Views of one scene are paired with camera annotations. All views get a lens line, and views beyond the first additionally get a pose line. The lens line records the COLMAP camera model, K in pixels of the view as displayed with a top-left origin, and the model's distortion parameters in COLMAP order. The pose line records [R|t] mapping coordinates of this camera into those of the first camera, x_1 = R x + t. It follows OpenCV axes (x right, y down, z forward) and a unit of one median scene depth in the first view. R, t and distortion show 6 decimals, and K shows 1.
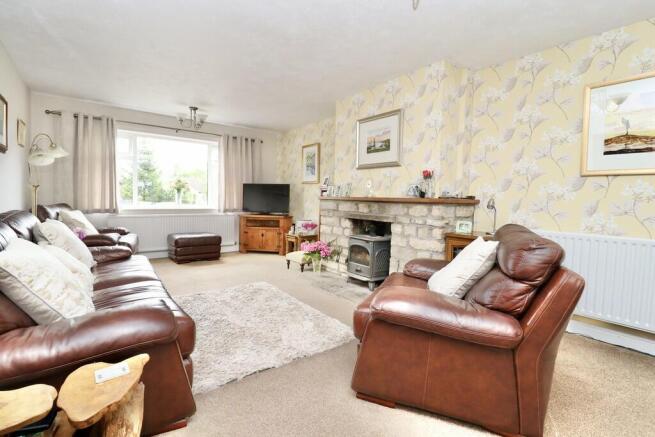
lens RADIAL K [[317.5, 0, 324.8], [0, 317.5, 213.9], [0, 0, 1]] dist [0.000562, -0.015632]
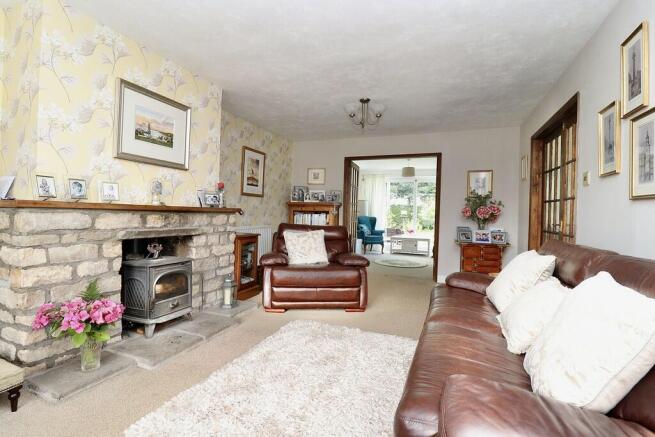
lens RADIAL K [[317.5, 0, 324.8], [0, 317.5, 213.9], [0, 0, 1]] dist [0.000562, -0.015632]
pose [[-0.535191, -0.042934, 0.843639, -0.727730], [-0.001852, 0.998765, 0.049653, -0.075435], [-0.844729, 0.025011, -0.534610, 1.154328]]
